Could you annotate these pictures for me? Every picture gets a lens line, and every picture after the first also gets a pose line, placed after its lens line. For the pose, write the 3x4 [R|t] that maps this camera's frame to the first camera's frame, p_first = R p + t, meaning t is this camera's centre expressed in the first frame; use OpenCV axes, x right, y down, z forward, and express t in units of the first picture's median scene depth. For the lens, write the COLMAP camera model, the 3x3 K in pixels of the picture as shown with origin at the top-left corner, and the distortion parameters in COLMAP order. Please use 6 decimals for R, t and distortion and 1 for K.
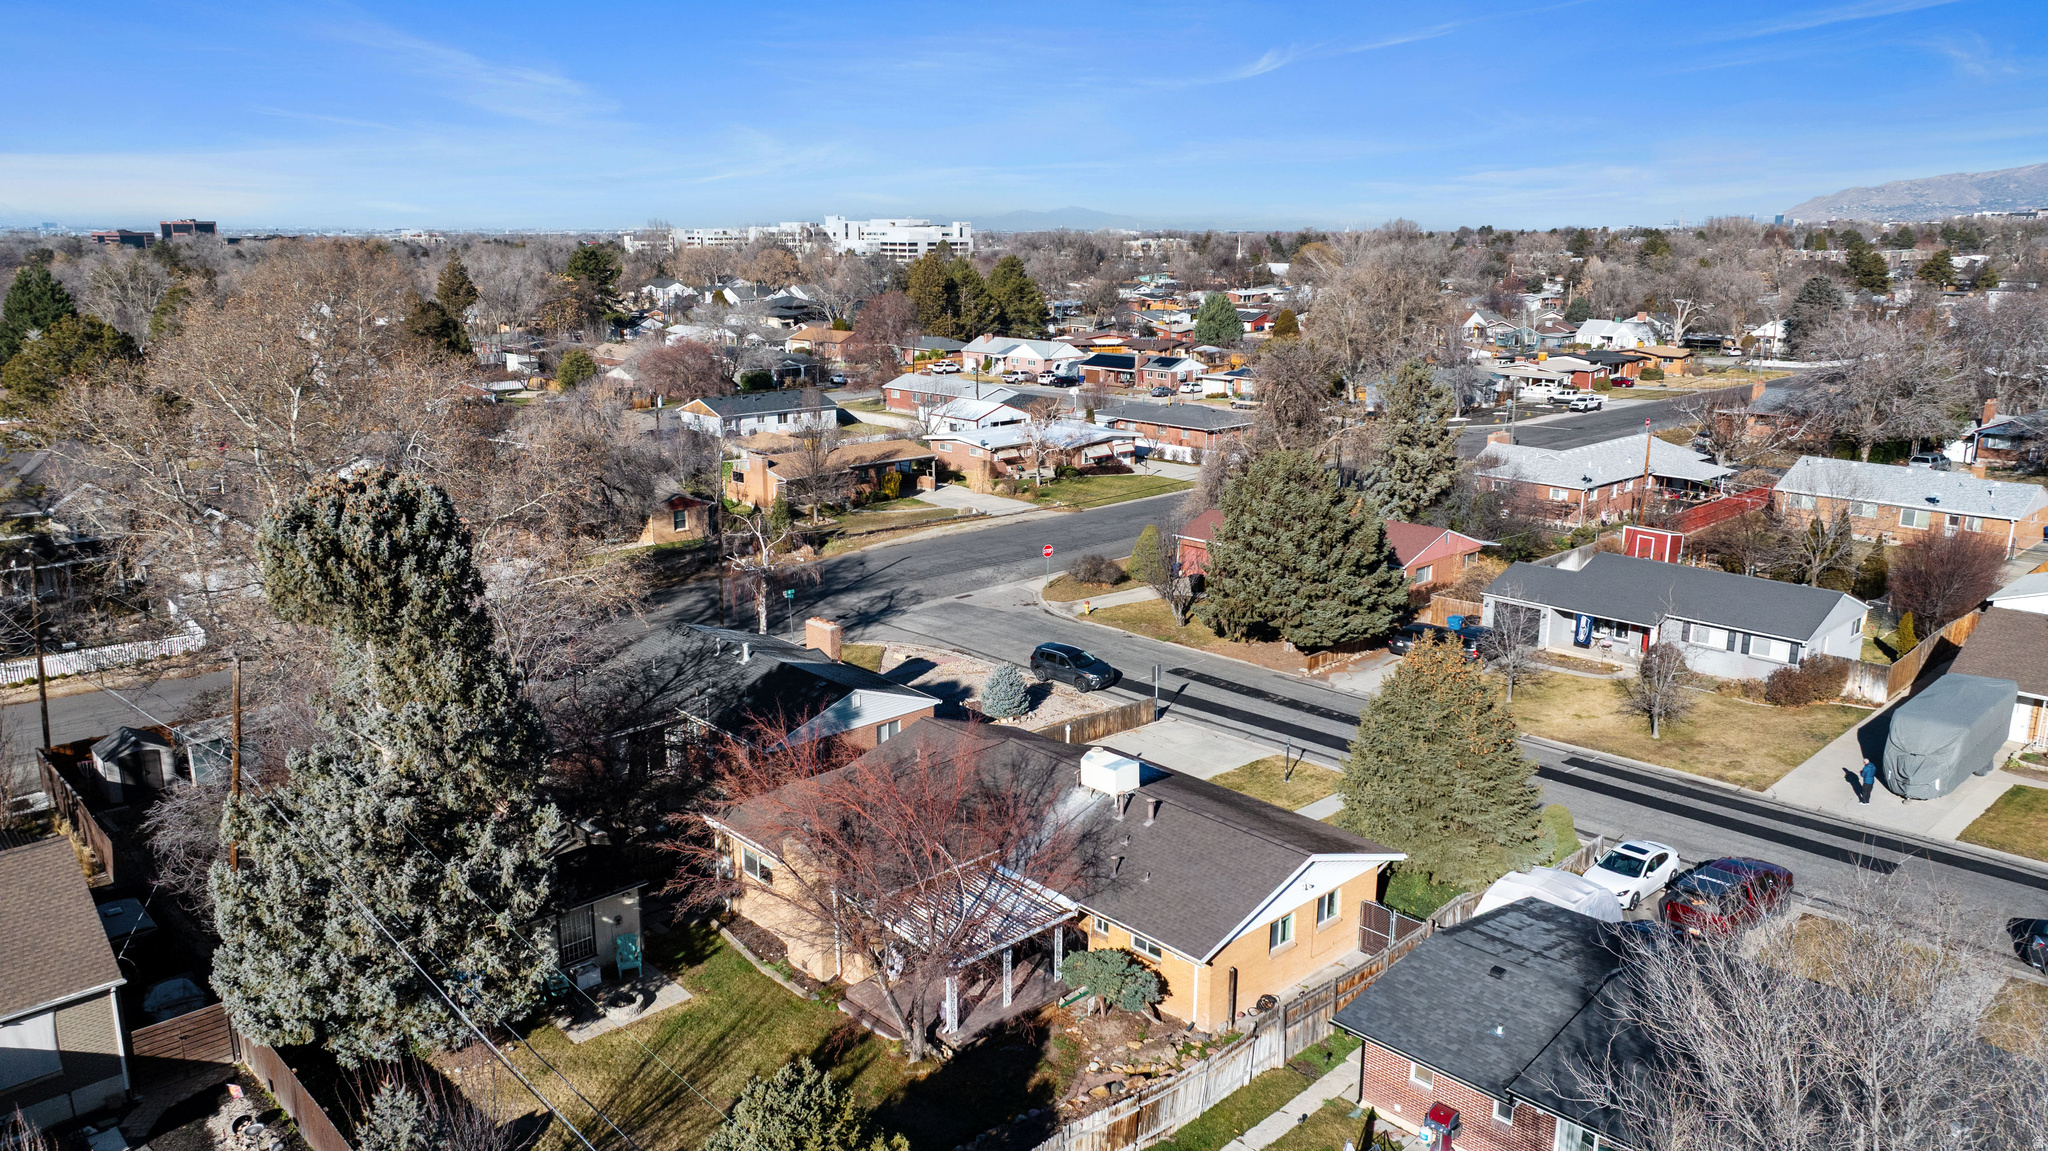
lens RADIAL K [[1416.8, 0, 1021.7], [0, 1416.8, 577.9], [0, 0, 1]] dist [-0.022605, 0.016303]
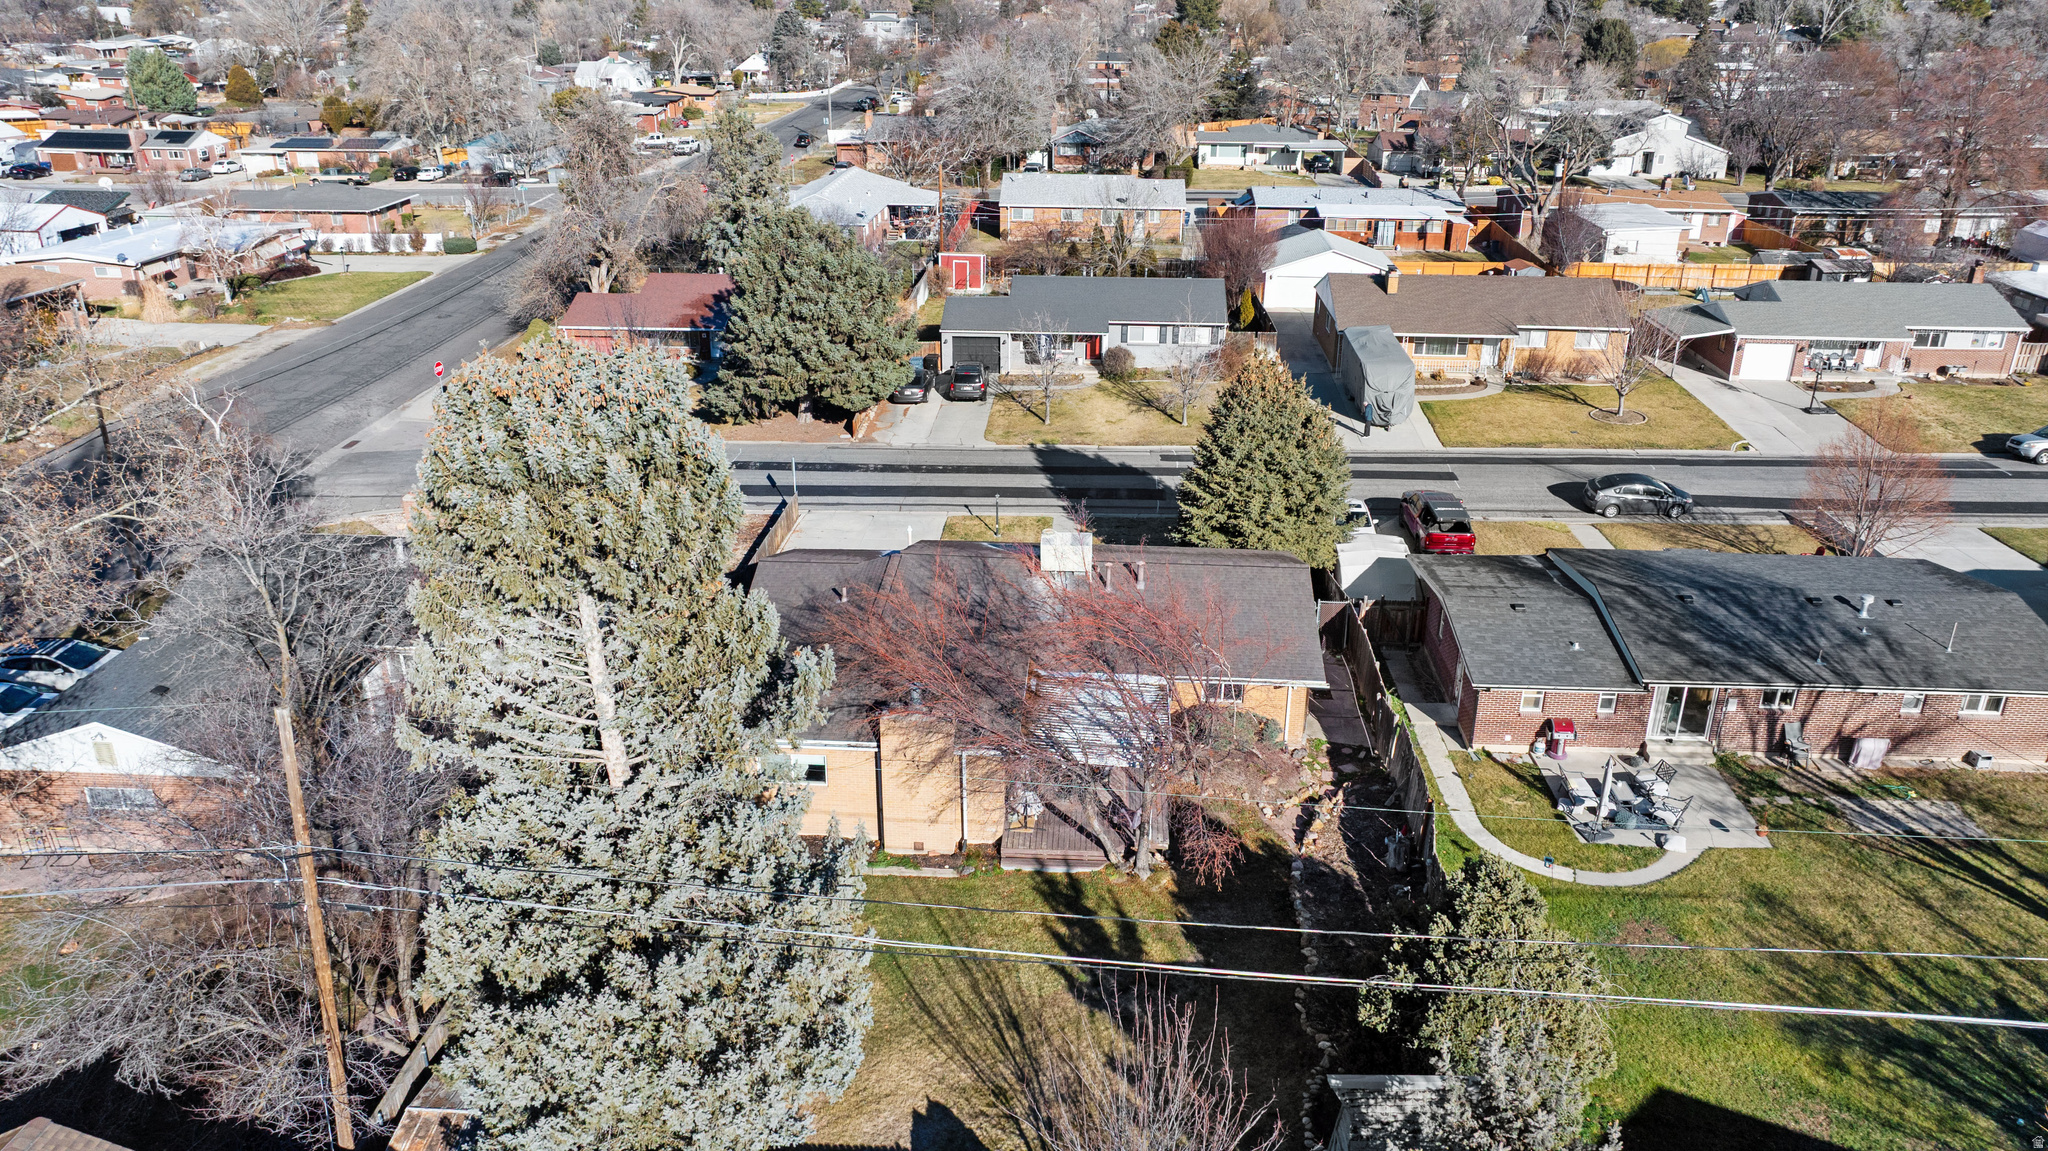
lens RADIAL K [[1416.8, 0, 1010.7], [0, 1416.8, 594.3], [0, 0, 1]] dist [-0.022605, 0.016303]
pose [[0.733578, -0.273562, 0.622115, -0.368729], [0.159249, 0.959113, 0.233968, -0.042286], [-0.660684, -0.072563, 0.747149, 0.195111]]
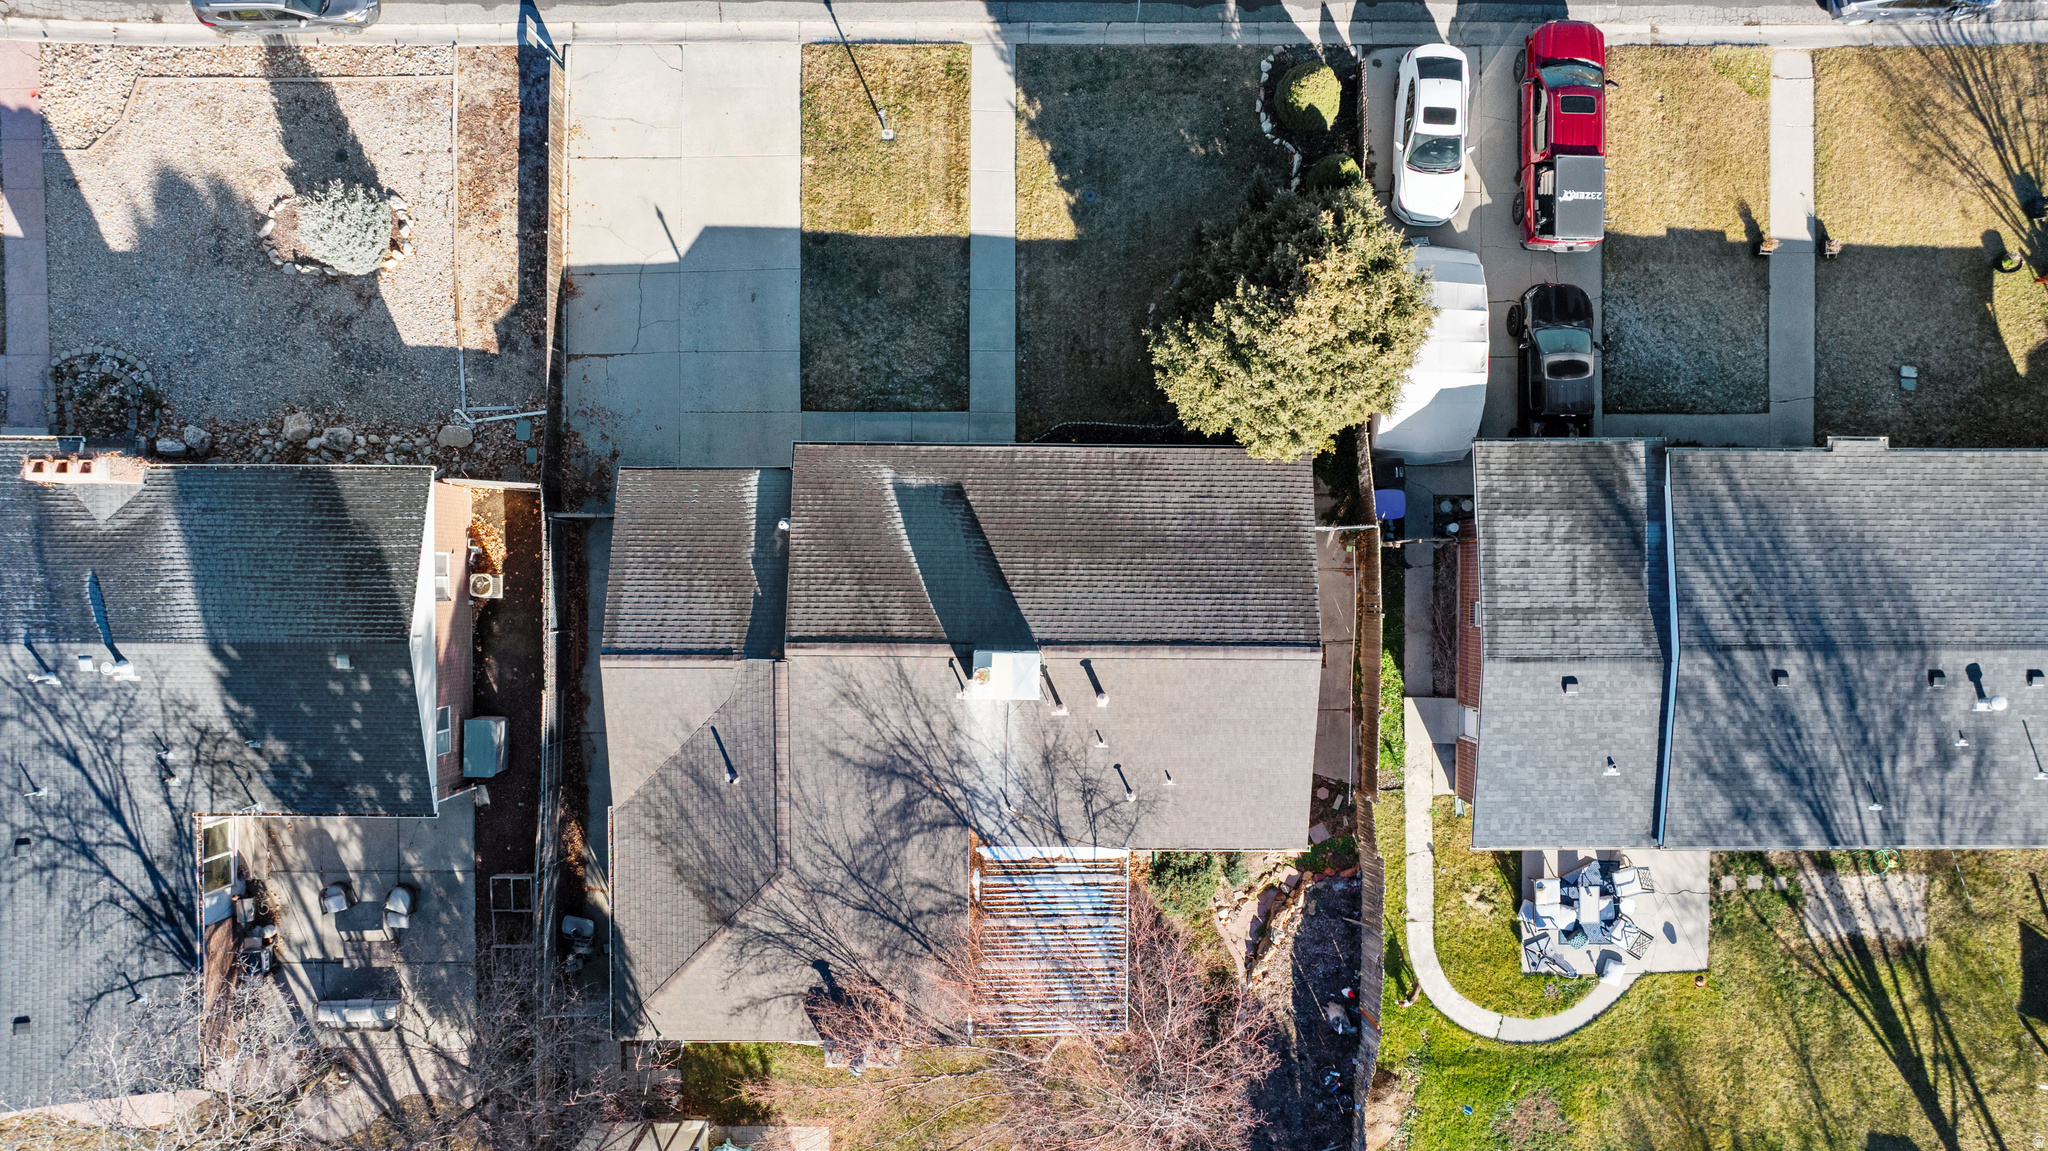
lens RADIAL K [[1416.8, 0, 1003.0], [0, 1416.8, 578.2], [0, 0, 1]] dist [-0.022605, 0.016303]
pose [[0.686869, -0.726779, 0.001620, 0.060929], [0.151110, 0.144991, 0.977826, -0.371083], [-0.710898, -0.671394, 0.209413, 0.569121]]
